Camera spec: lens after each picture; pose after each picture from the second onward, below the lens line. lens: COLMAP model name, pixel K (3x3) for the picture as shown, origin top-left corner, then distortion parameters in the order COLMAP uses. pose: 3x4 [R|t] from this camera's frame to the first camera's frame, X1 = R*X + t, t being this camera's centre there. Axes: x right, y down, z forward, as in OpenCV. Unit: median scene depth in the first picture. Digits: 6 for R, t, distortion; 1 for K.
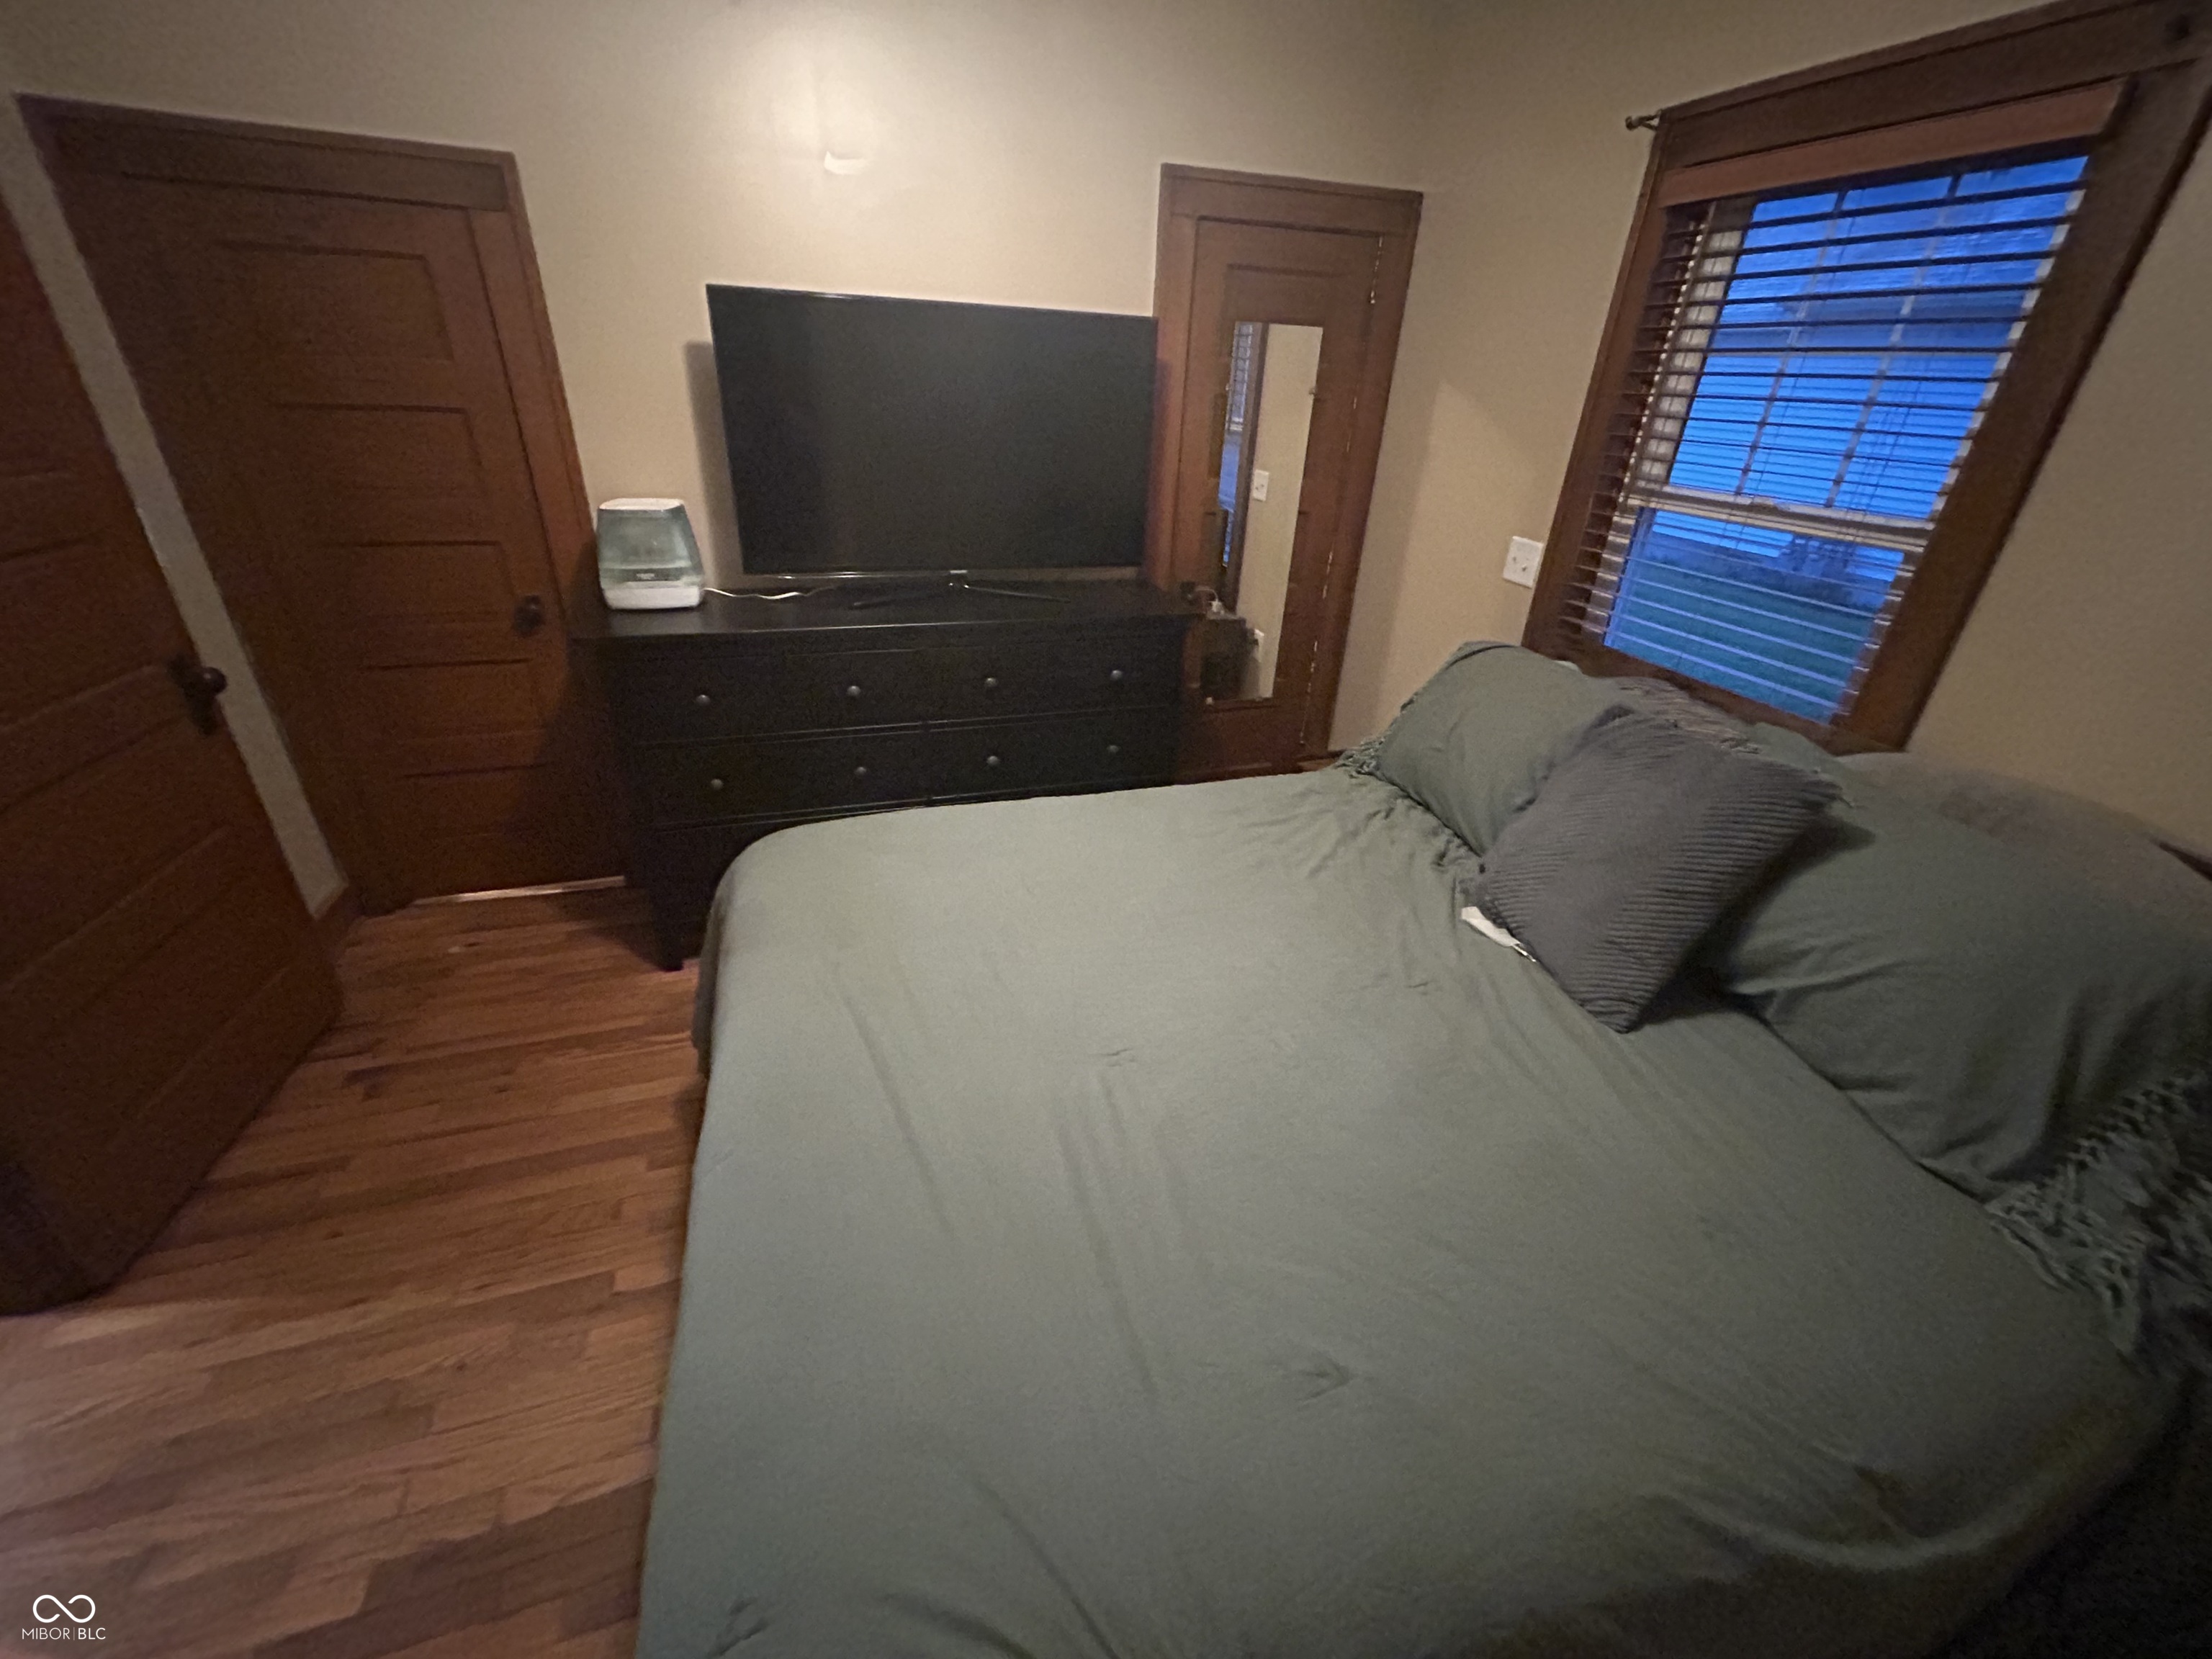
lens RADIAL K [[890.0, 0, 1113.7], [0, 890.0, 820.5], [0, 0, 1]] dist [0.001586, -0.000526]
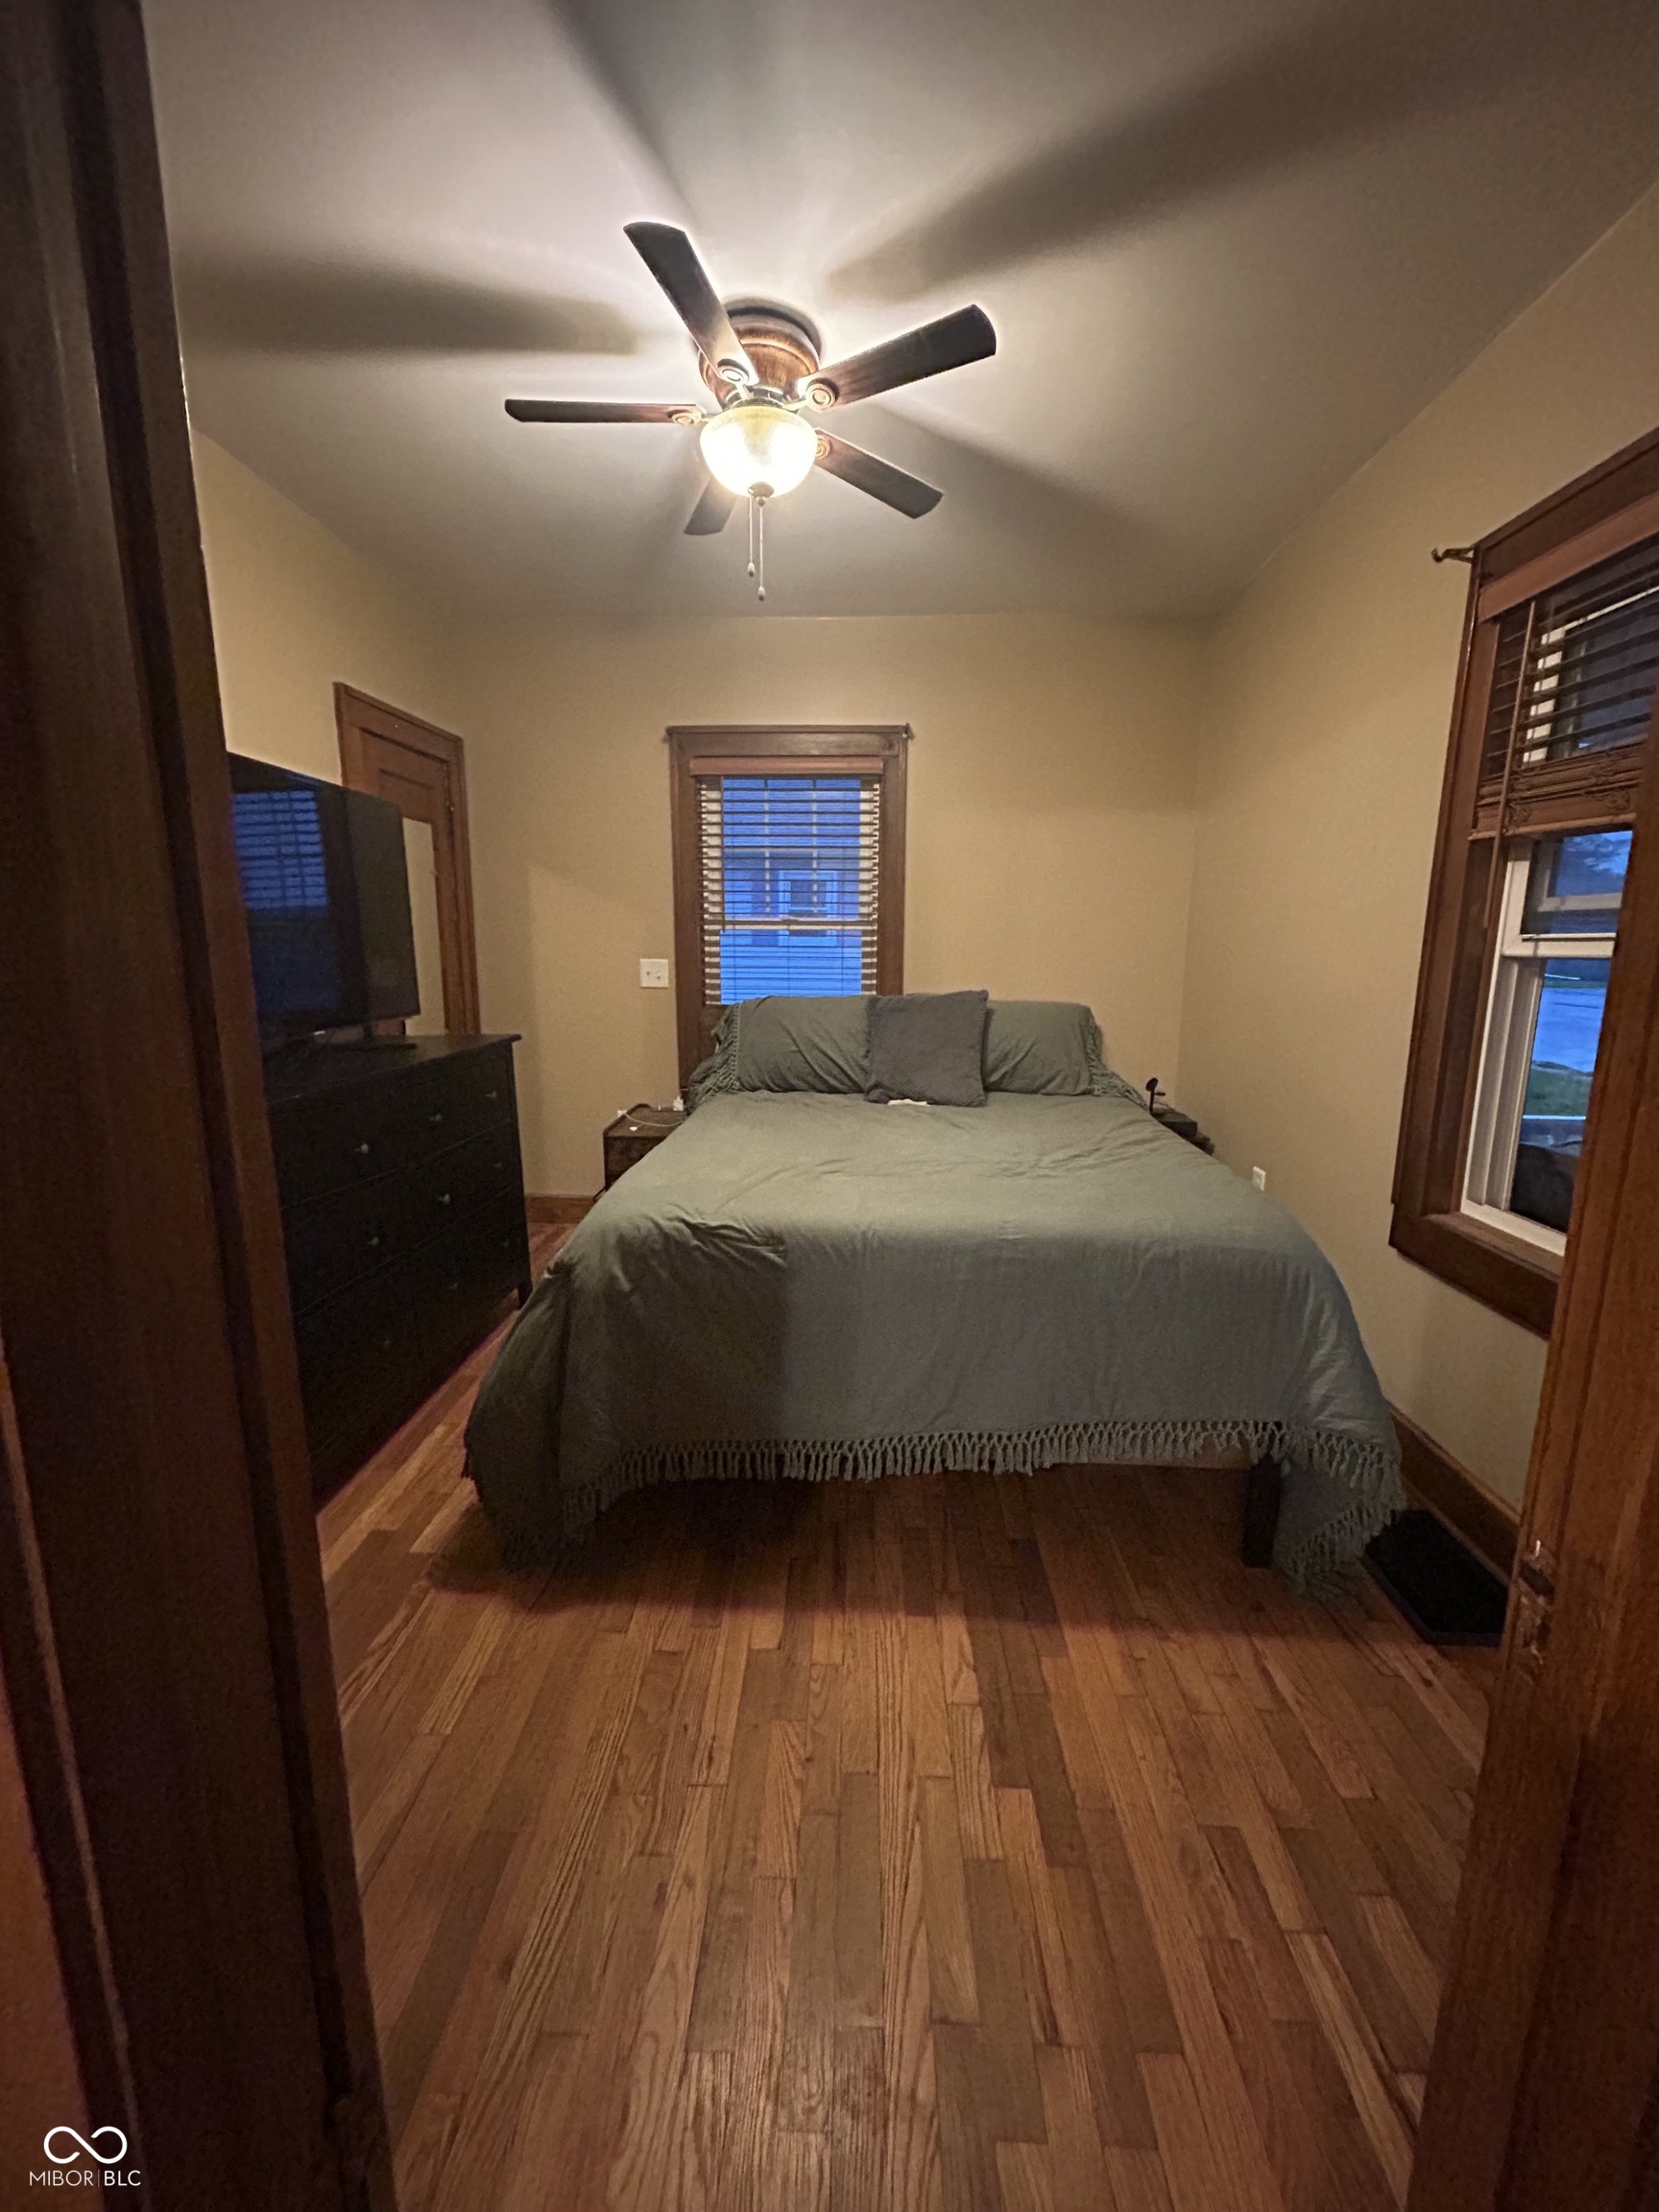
lens RADIAL K [[890.0, 0, 829.2], [0, 890.0, 1101.8], [0, 0, 1]] dist [0.001586, -0.000526]
pose [[0.358139, -0.210003, 0.909745, -1.129408], [0.431602, 0.901258, 0.038135, -0.026670], [-0.827923, 0.378990, 0.413413, 0.266389]]
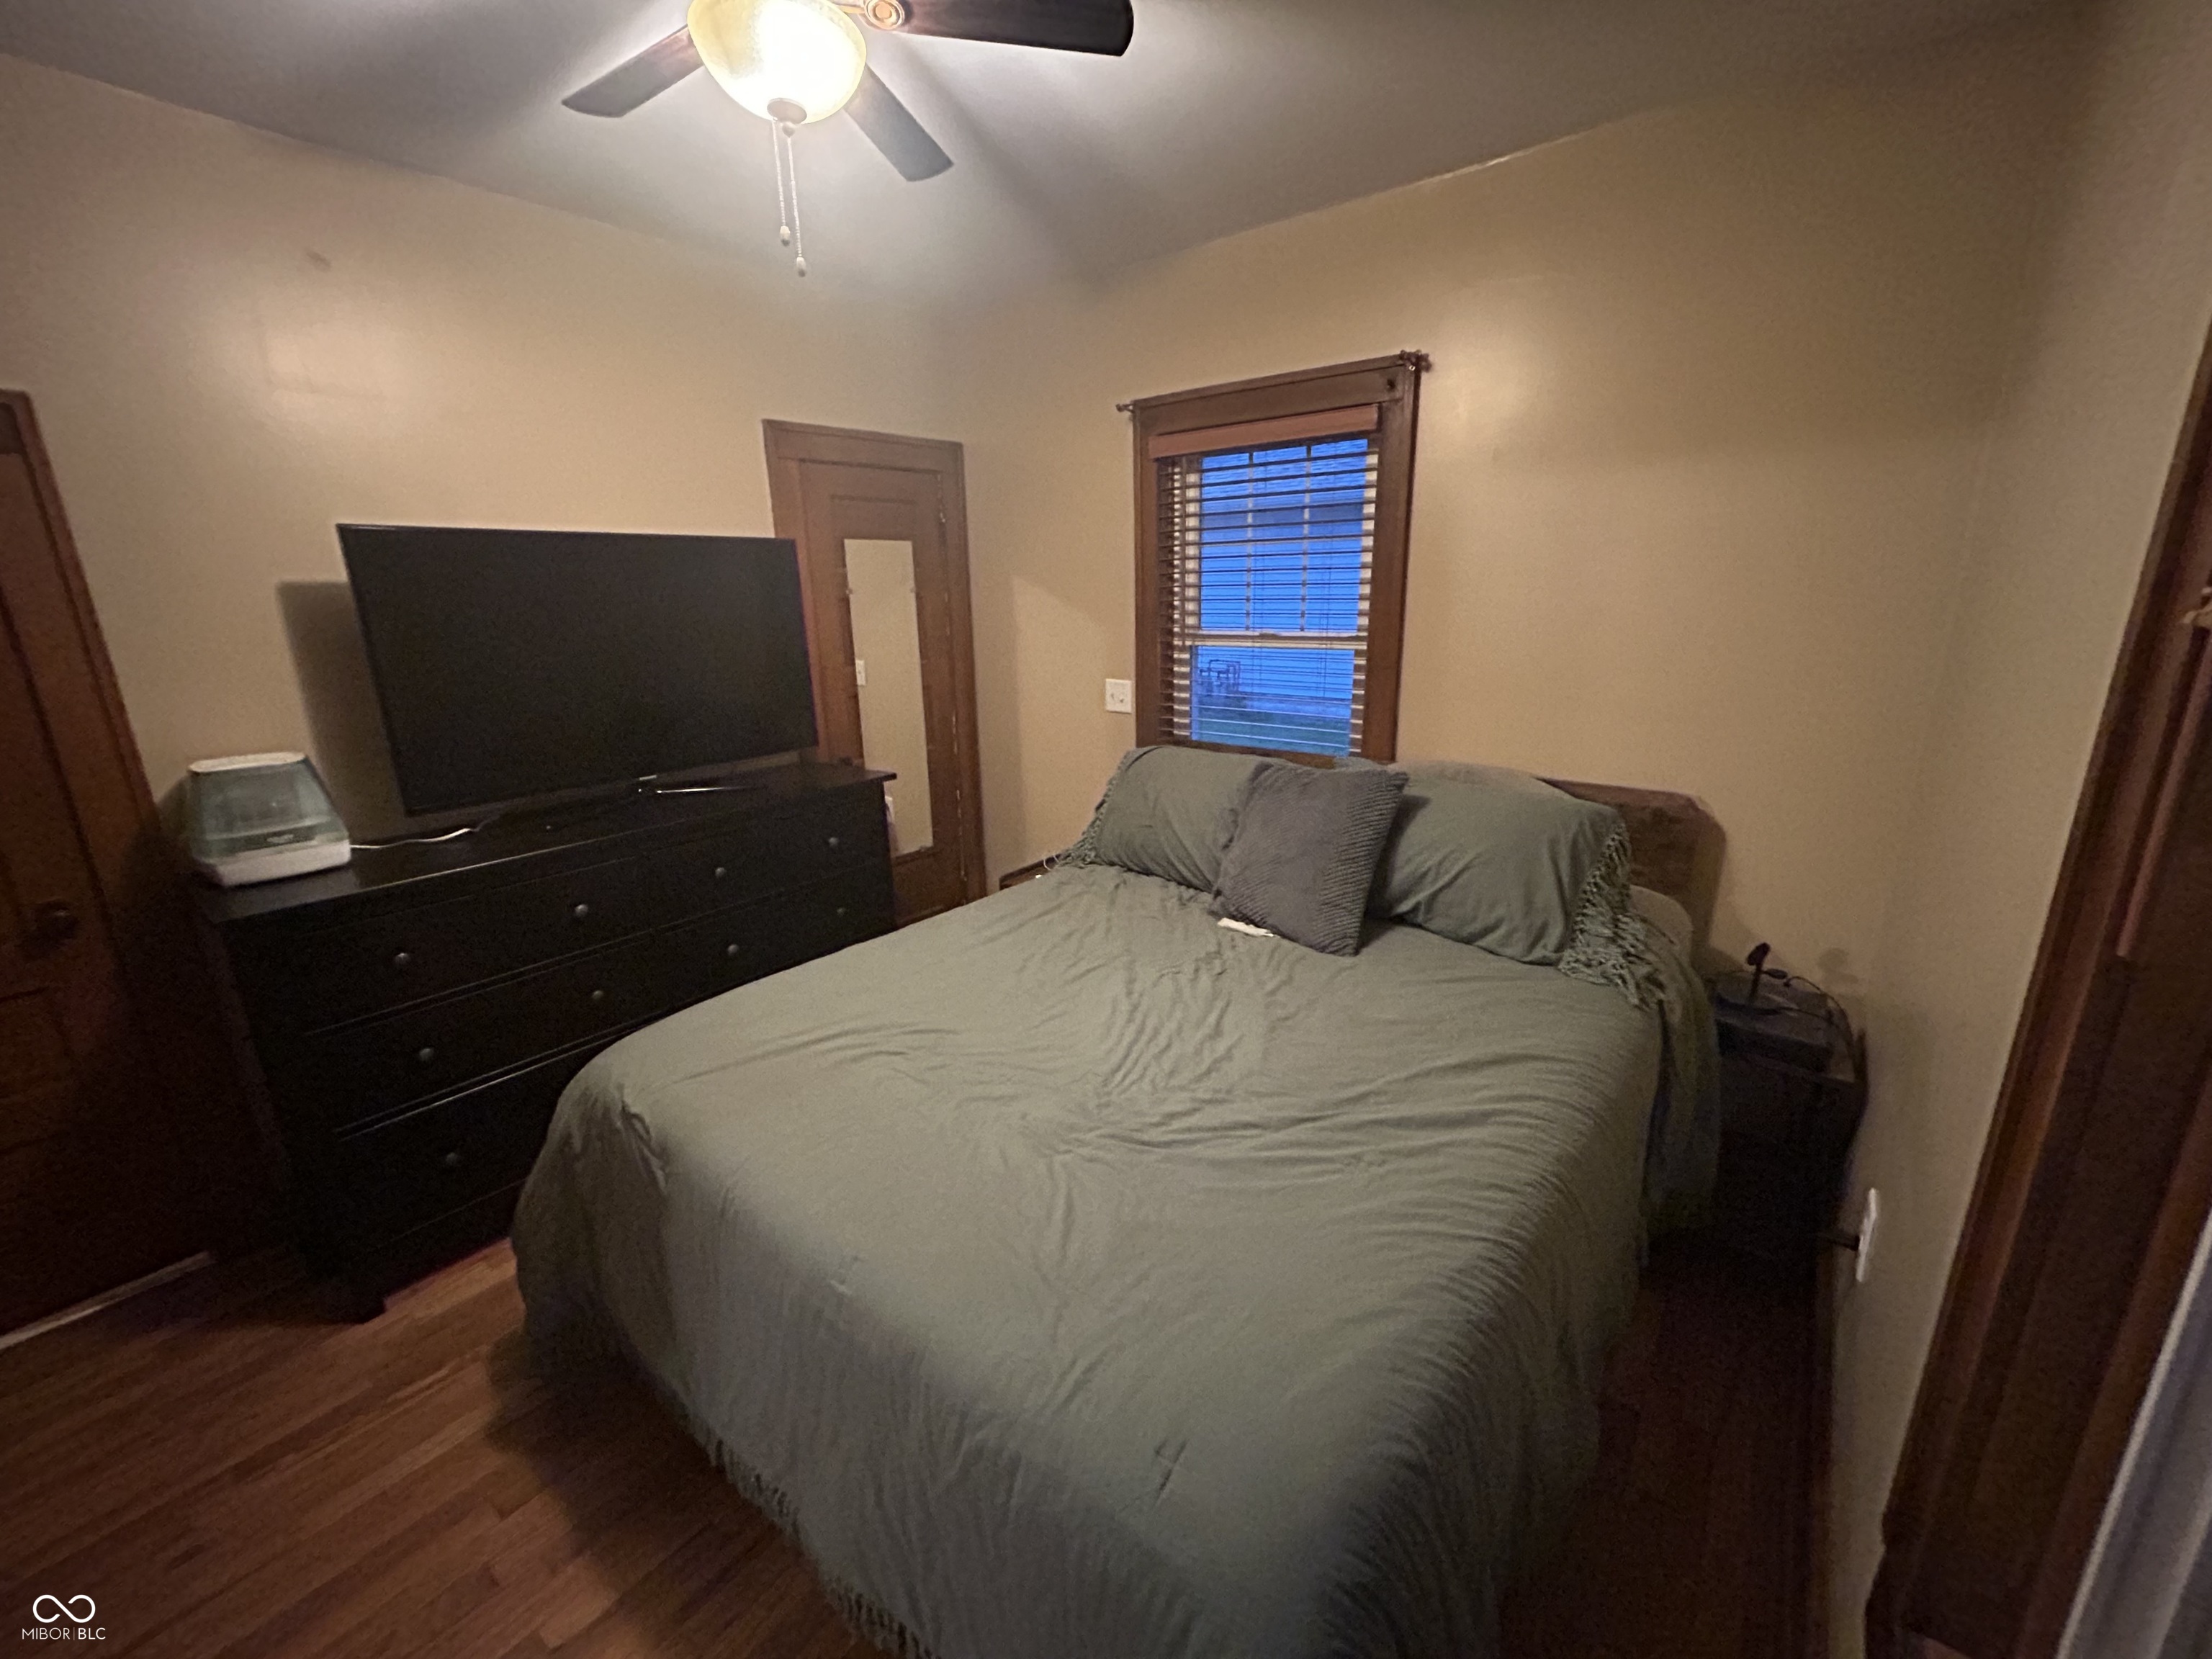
lens RADIAL K [[890.0, 0, 1114.1], [0, 890.0, 818.6], [0, 0, 1]] dist [0.001586, -0.000526]
pose [[0.837825, -0.198998, 0.508379, -0.335354], [0.296700, 0.947649, -0.118027, 0.049095], [-0.458278, 0.249722, 0.853006, -0.106441]]
